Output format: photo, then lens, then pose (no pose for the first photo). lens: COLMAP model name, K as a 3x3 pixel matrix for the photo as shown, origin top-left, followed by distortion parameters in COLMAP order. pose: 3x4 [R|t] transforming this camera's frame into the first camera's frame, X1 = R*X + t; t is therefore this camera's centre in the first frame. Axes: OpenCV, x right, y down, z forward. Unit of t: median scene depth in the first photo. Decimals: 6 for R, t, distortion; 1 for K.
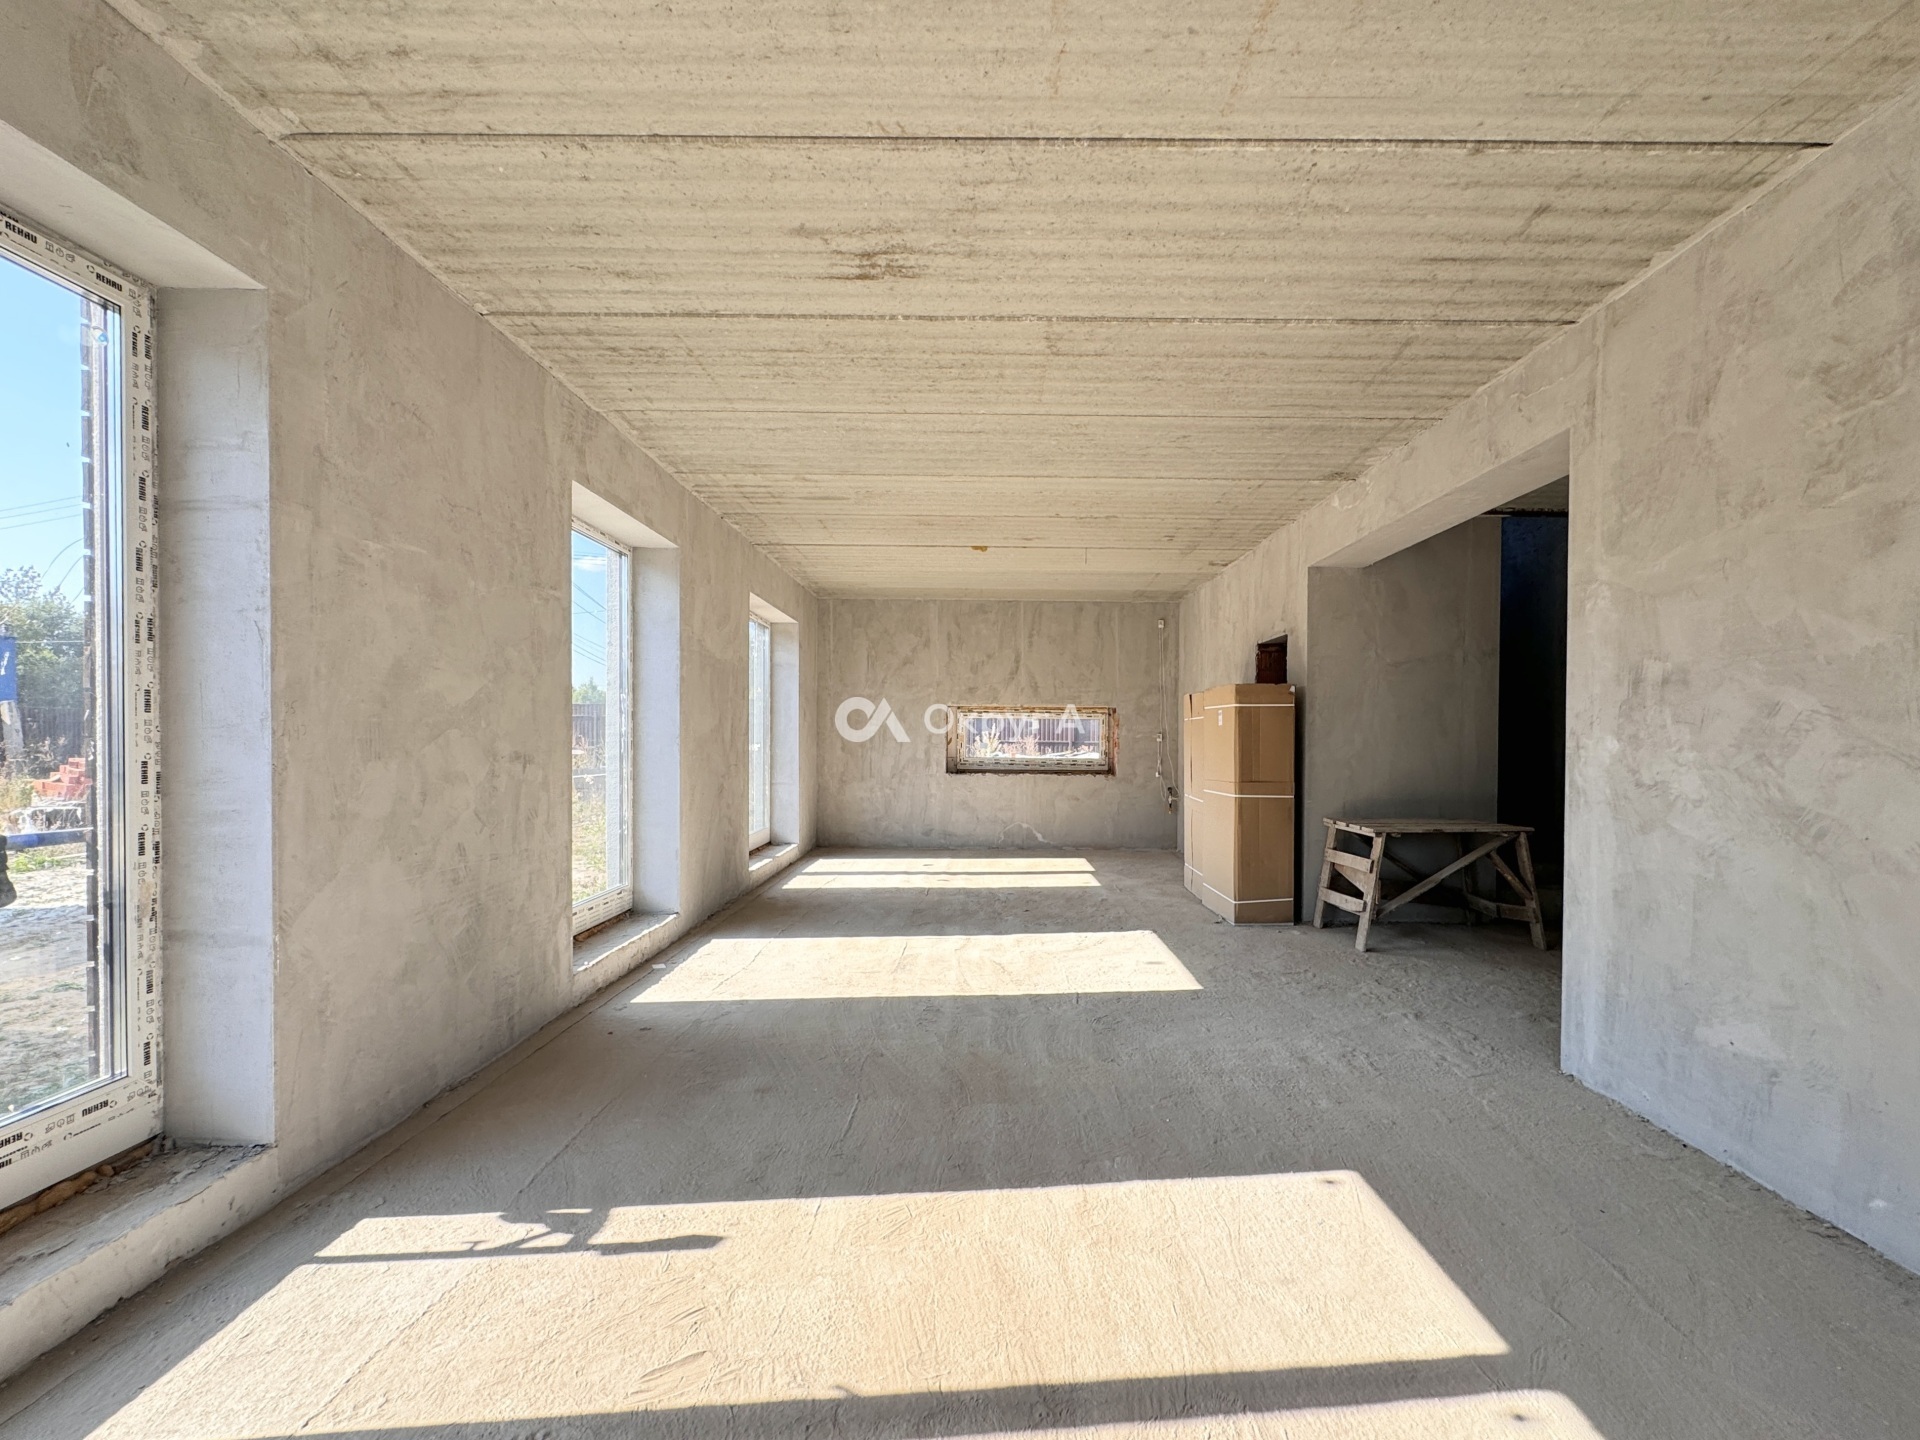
lens RADIAL K [[812.1, 0, 983.9], [0, 812.1, 751.6], [0, 0, 1]] dist [-0.002274, 0.000269]
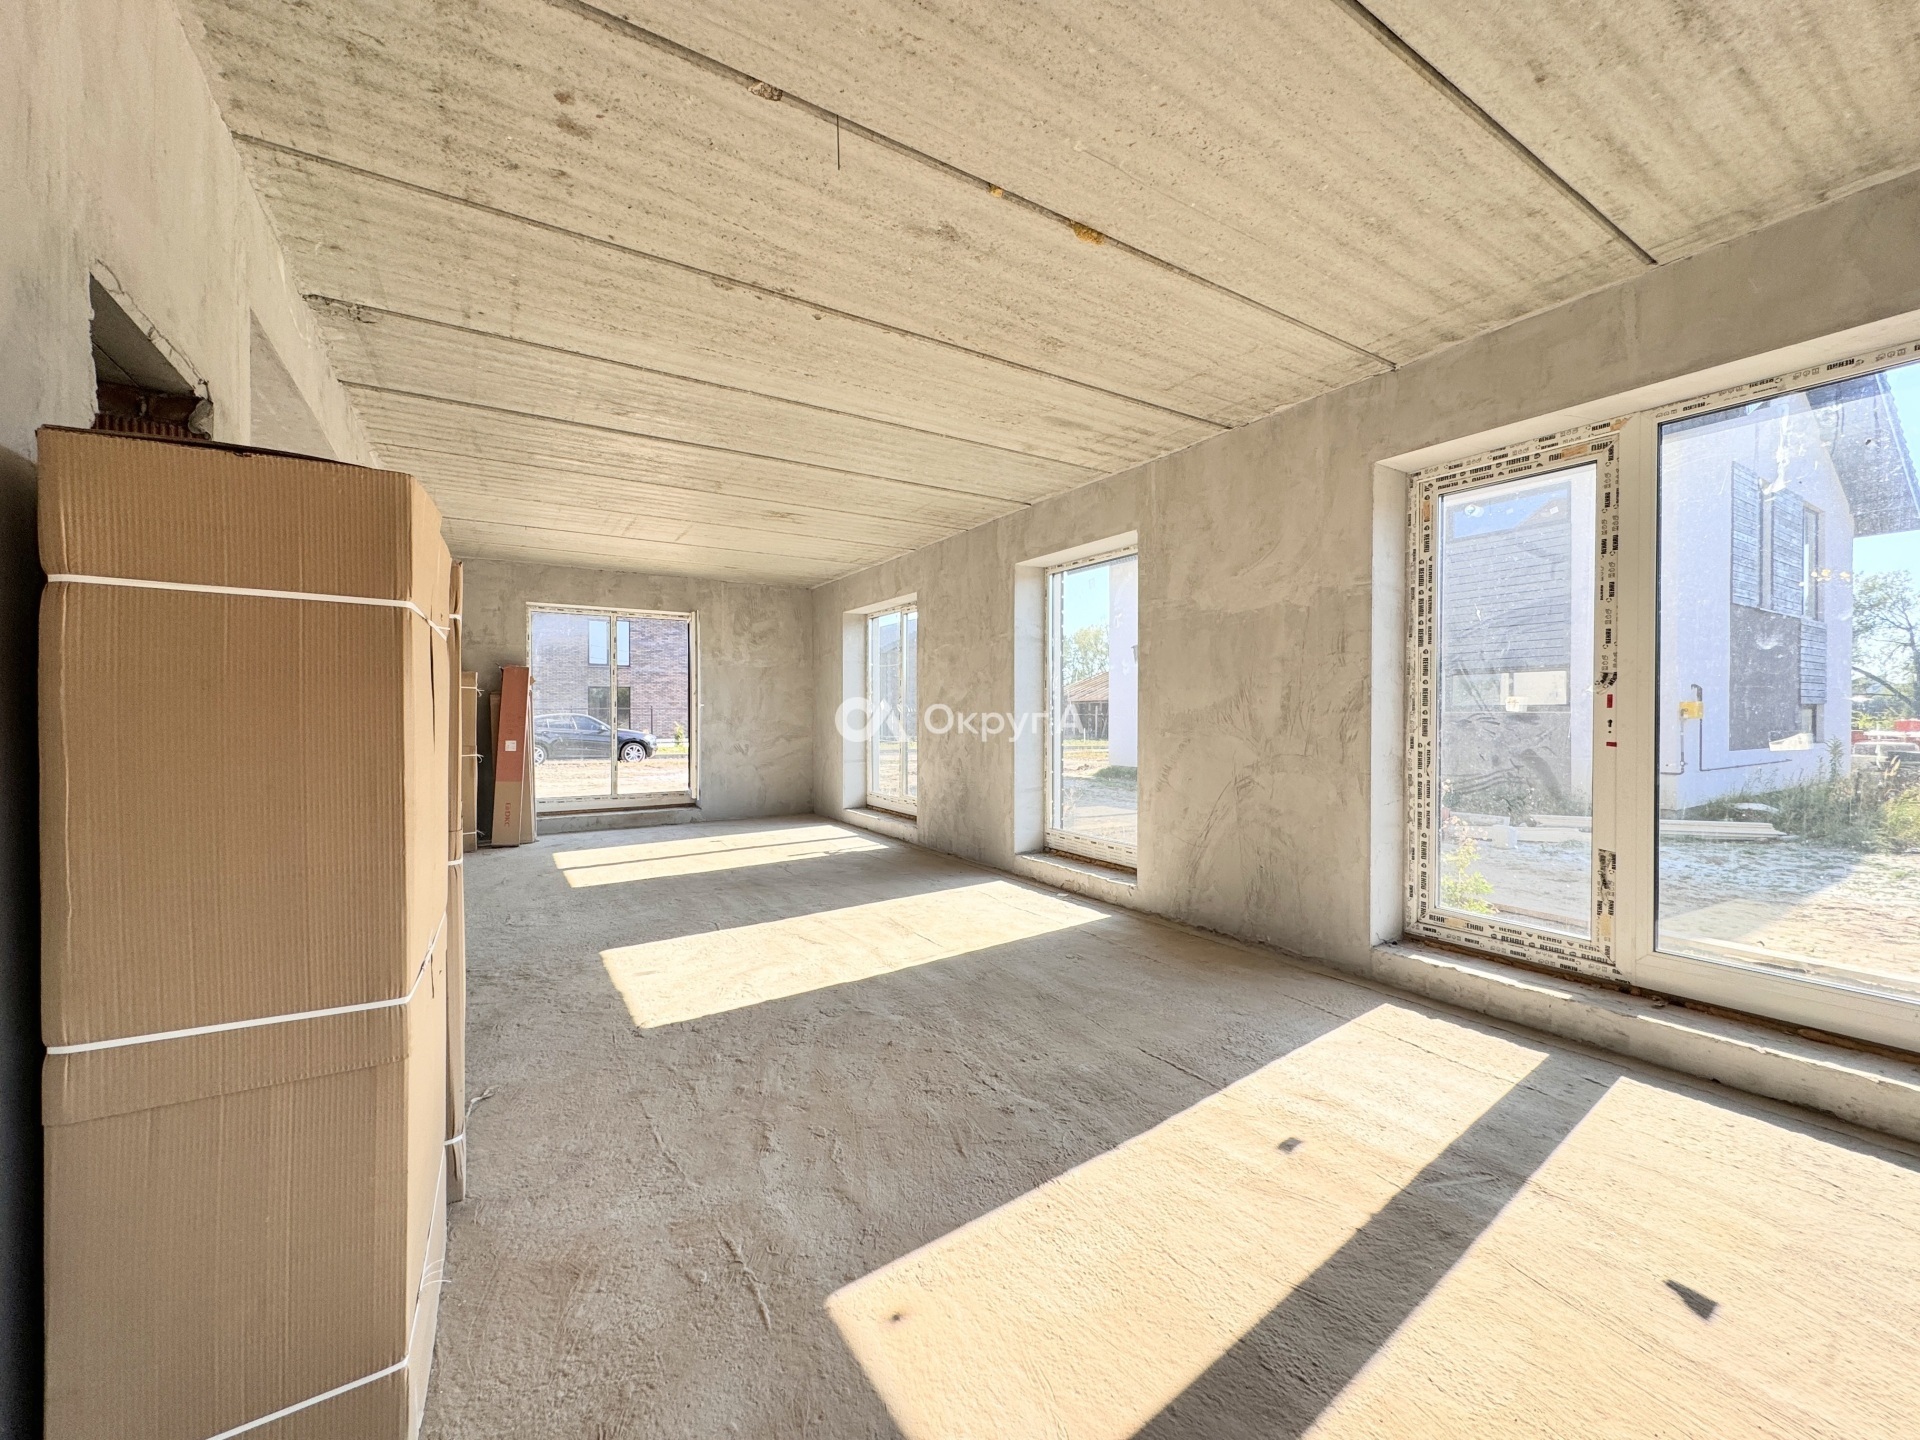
lens RADIAL K [[761.4, 0, 961.7], [0, 761.4, 723.7], [0, 0, 1]] dist [0.000253, 0.000310]
pose [[-0.846238, 0.000623, -0.532804, 0.425044], [-0.013707, 0.999643, 0.022939, -0.032451], [0.532628, 0.026715, -0.845928, 2.215497]]
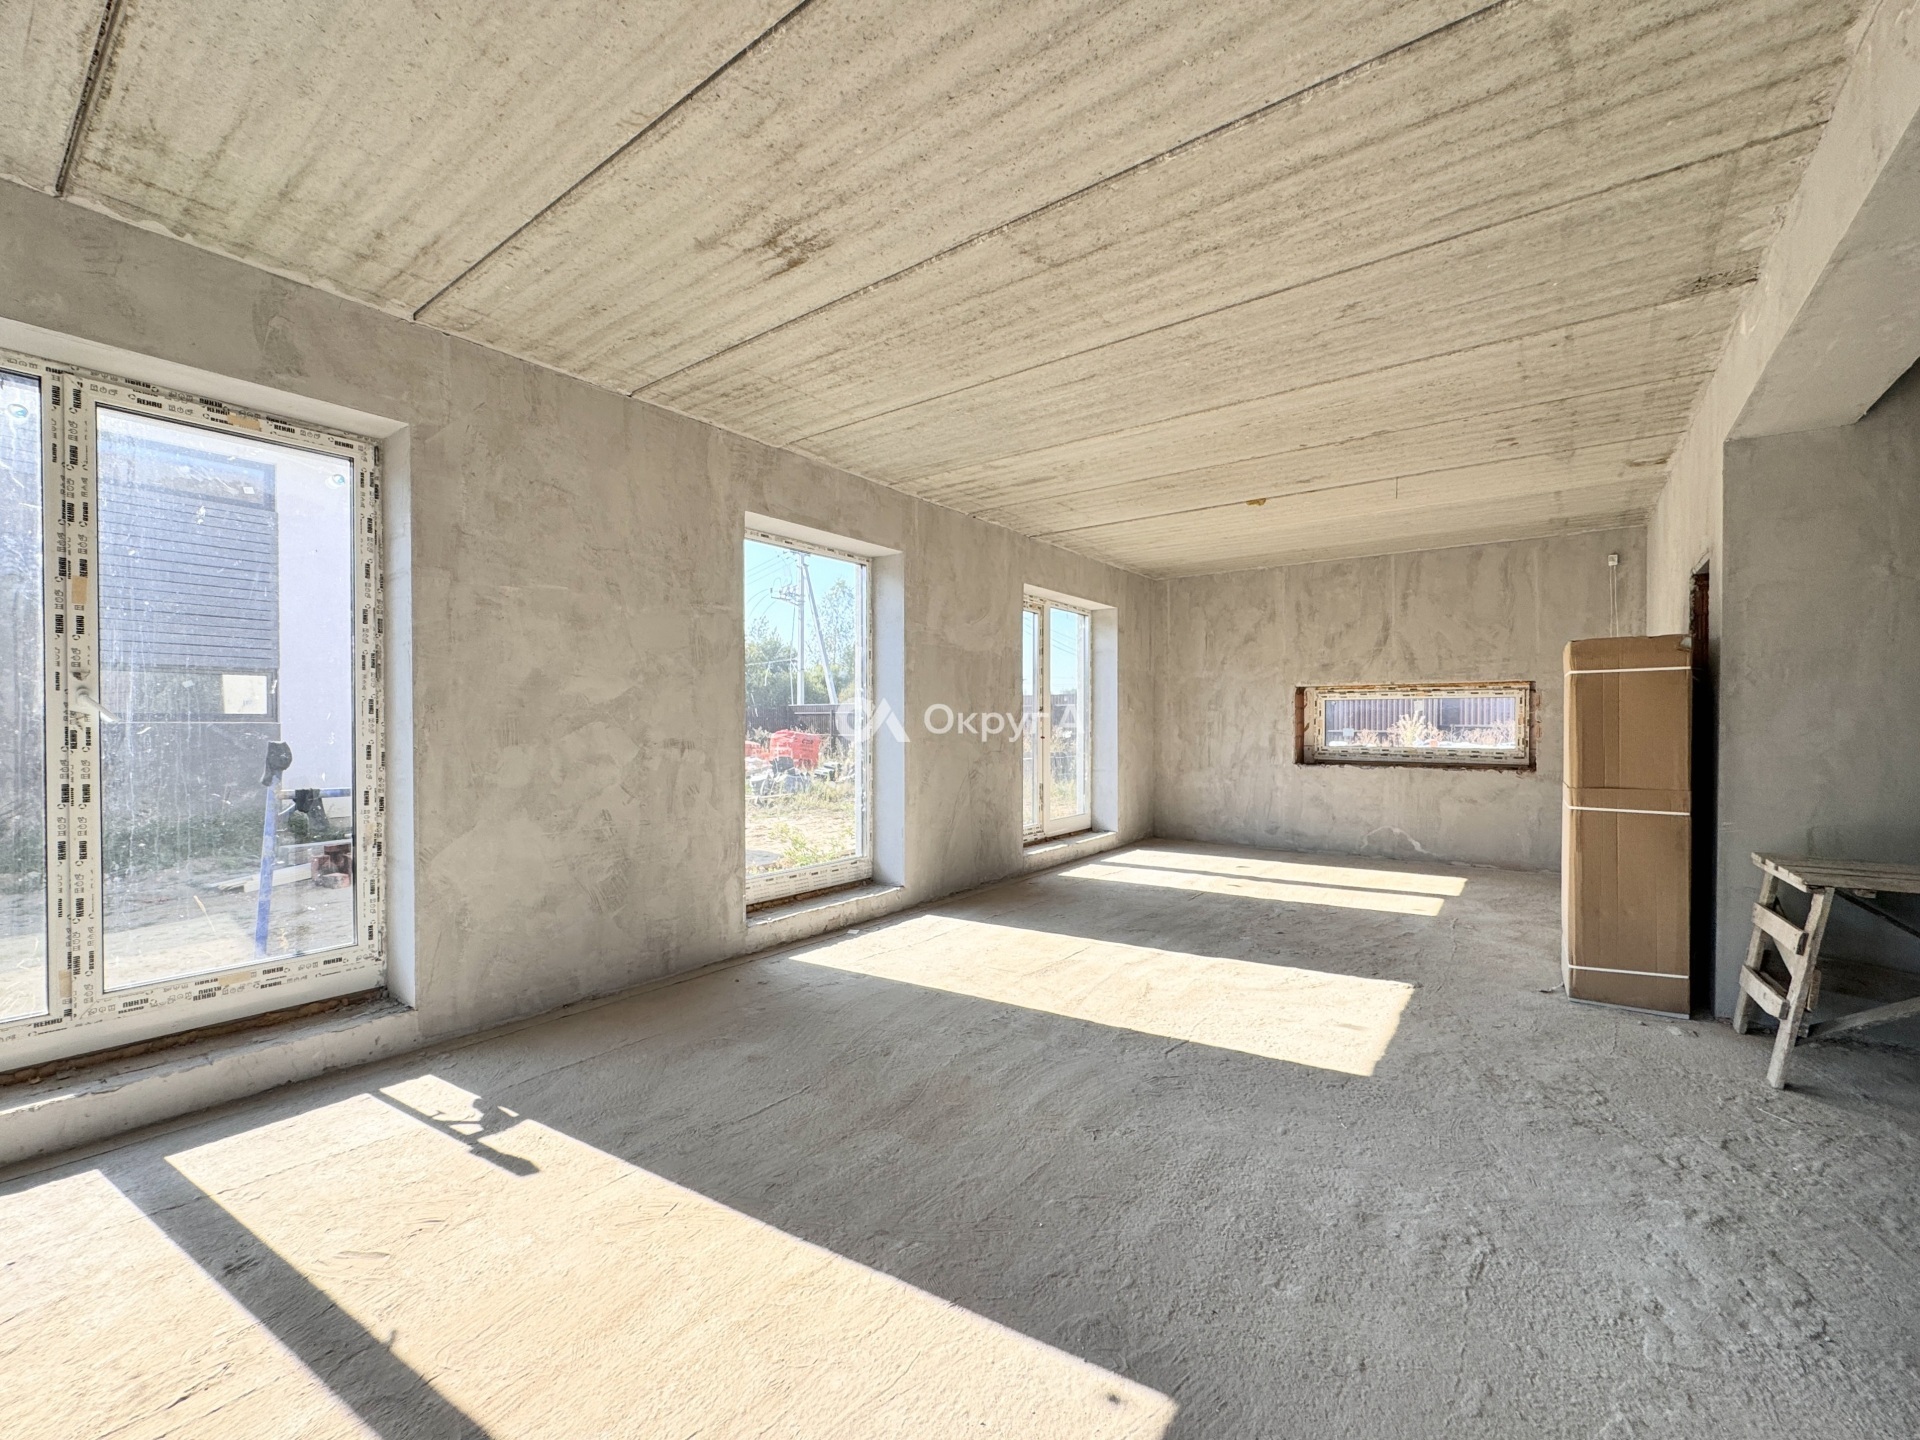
lens RADIAL K [[795.5, 0, 959.5], [0, 795.5, 735.5], [0, 0, 1]] dist [-0.001797, 0.000210]
pose [[0.800433, 0.001154, -0.599421, 0.427324], [-0.002497, 0.999996, -0.001409, -0.004019], [0.599417, 0.002625, 0.800433, 0.245311]]
